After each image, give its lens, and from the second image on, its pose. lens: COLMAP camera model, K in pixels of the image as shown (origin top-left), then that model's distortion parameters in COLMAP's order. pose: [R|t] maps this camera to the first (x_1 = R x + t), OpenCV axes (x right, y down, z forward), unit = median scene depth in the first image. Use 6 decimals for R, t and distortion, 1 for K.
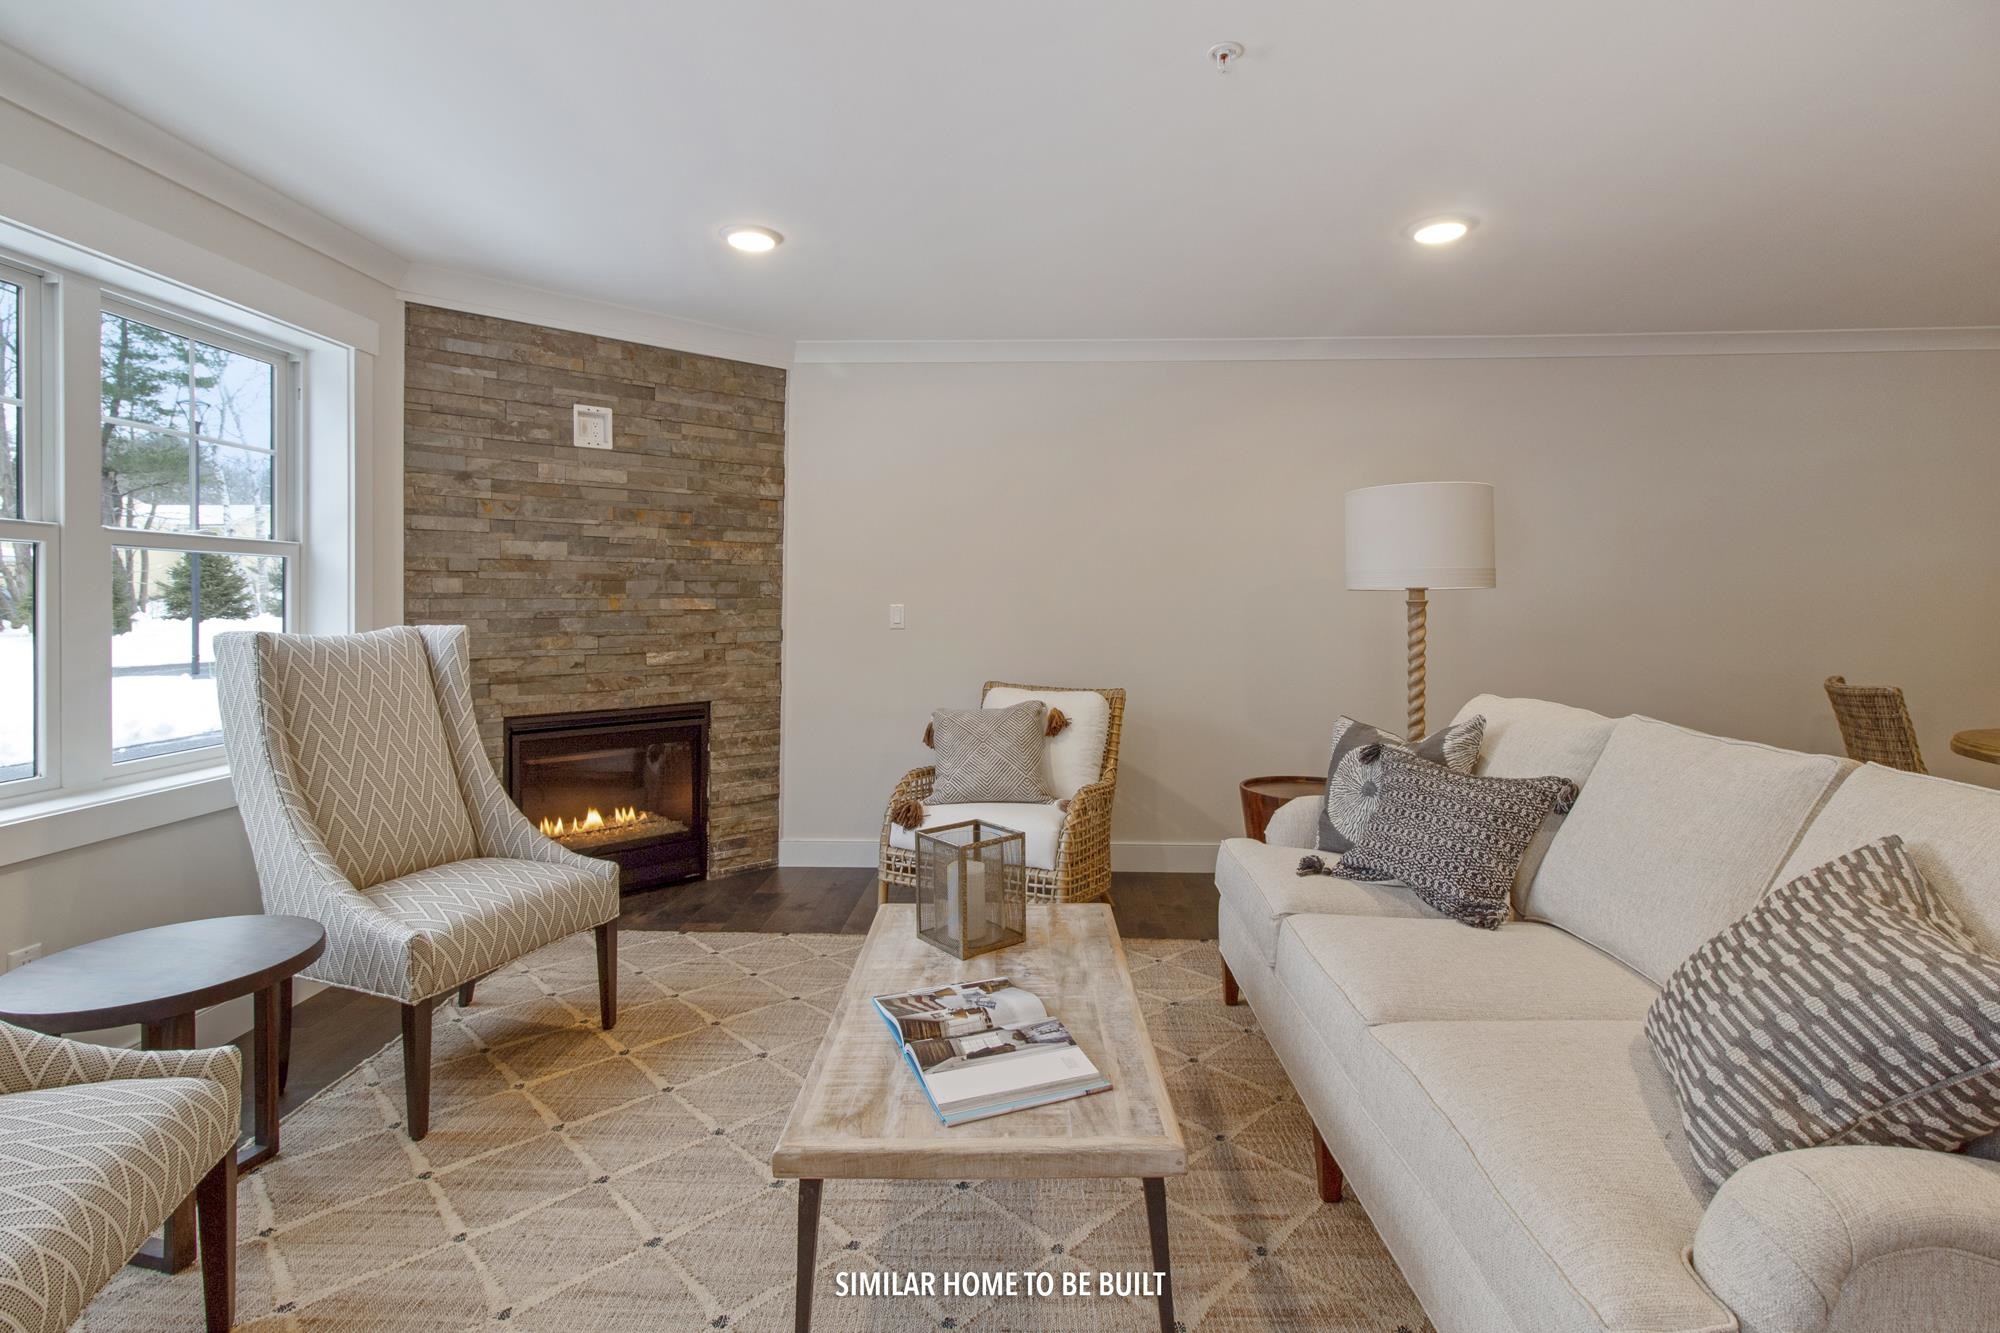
lens RADIAL K [[925.4, 0, 996.0], [0, 925.4, 599.0], [0, 0, 1]] dist [0.000581, -0.012073]
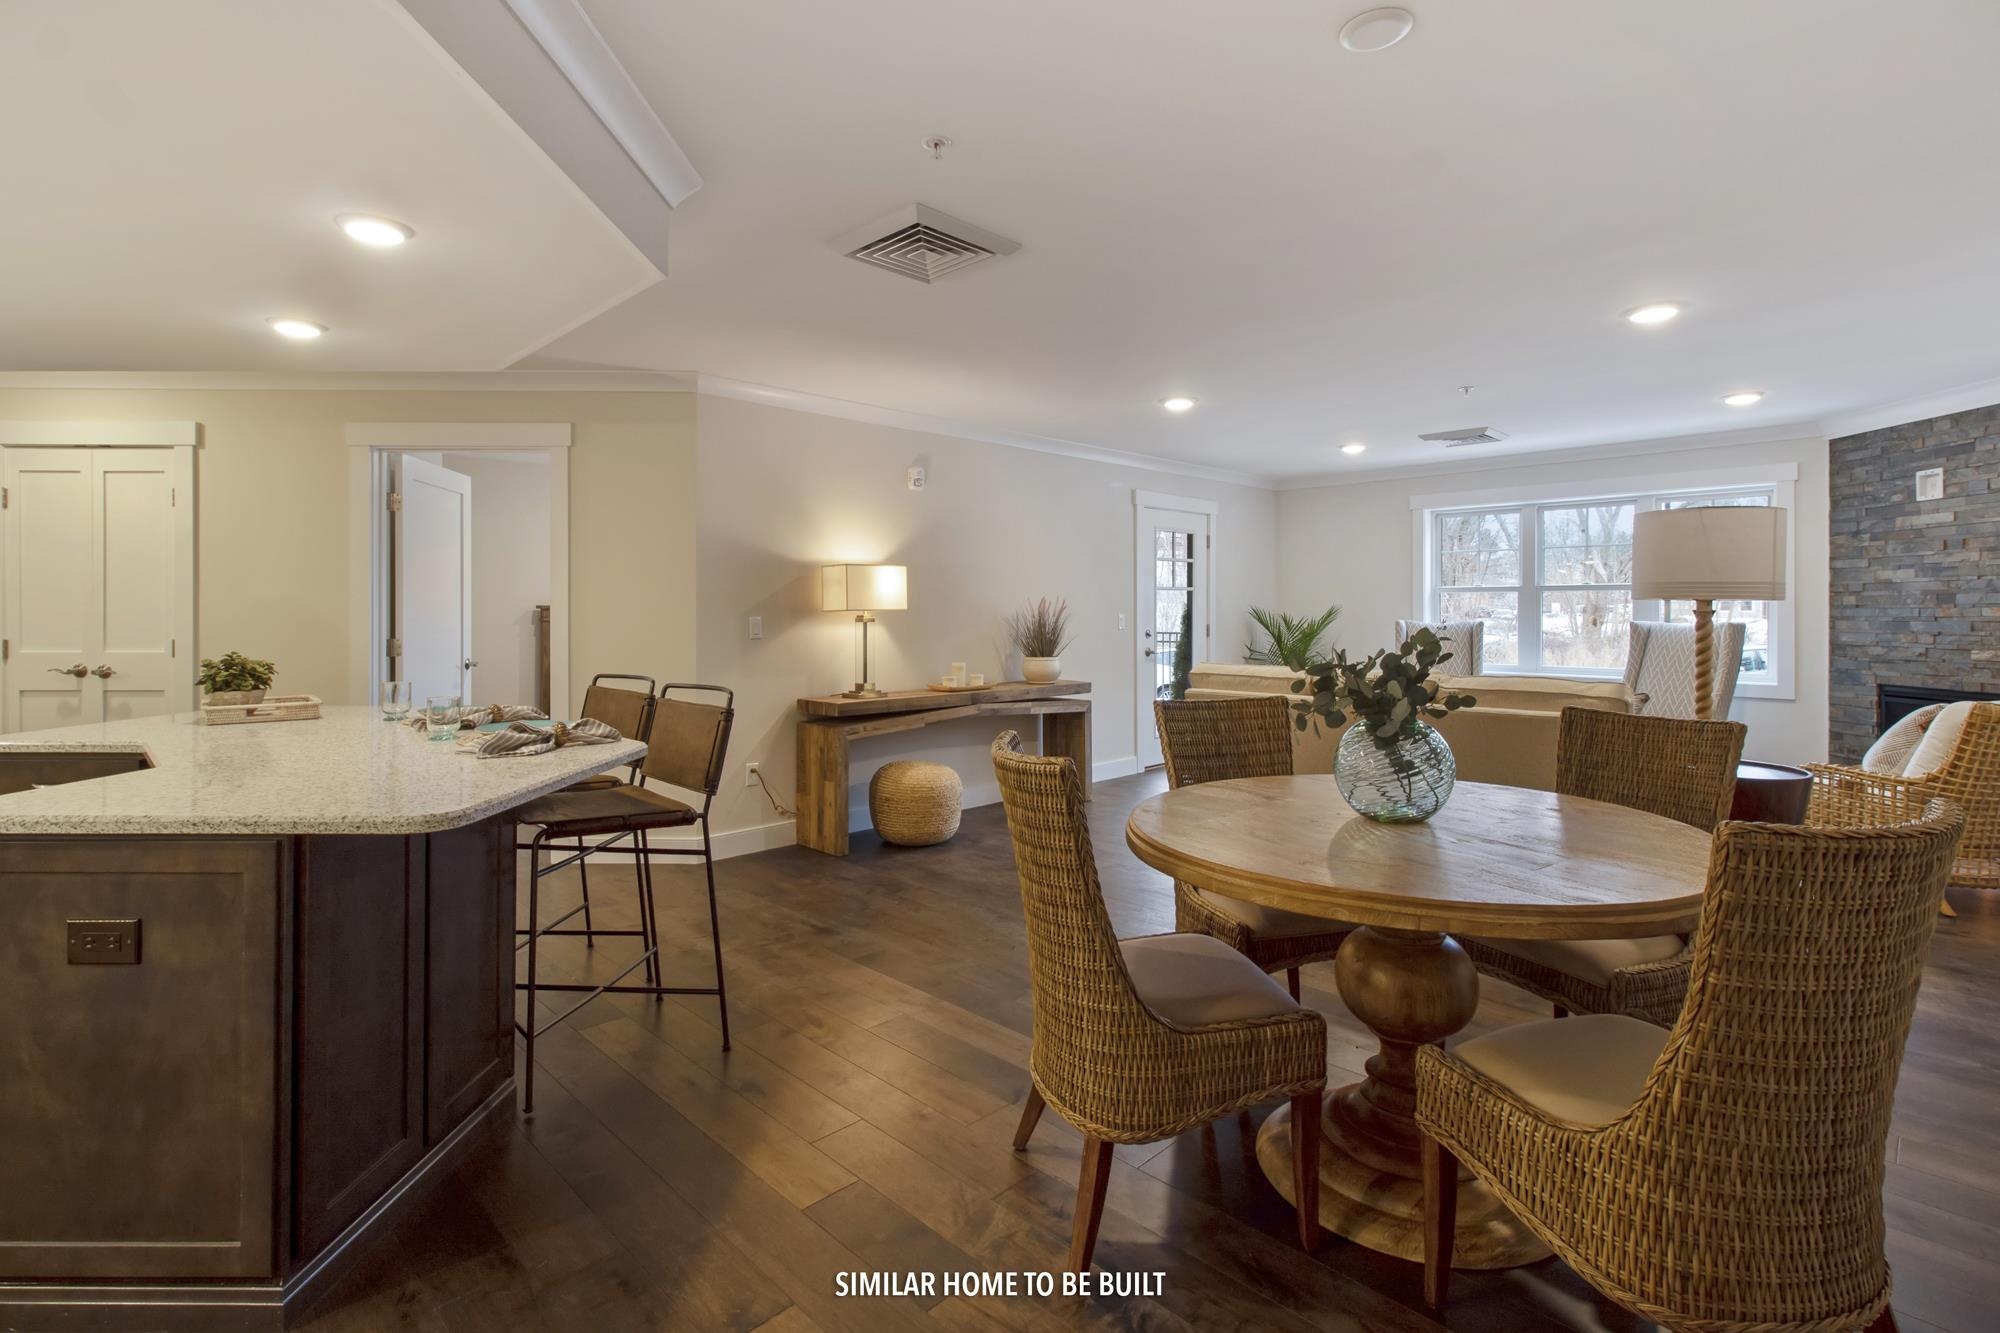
lens RADIAL K [[932.4, 0, 999.4], [0, 932.4, 610.7], [0, 0, 1]] dist [0.000292, 0.000454]
pose [[-0.681556, -0.000085, -0.731766, 1.571121], [0.000848, 0.999999, -0.000906, 0.003955], [0.731766, -0.001238, -0.681555, 0.946275]]
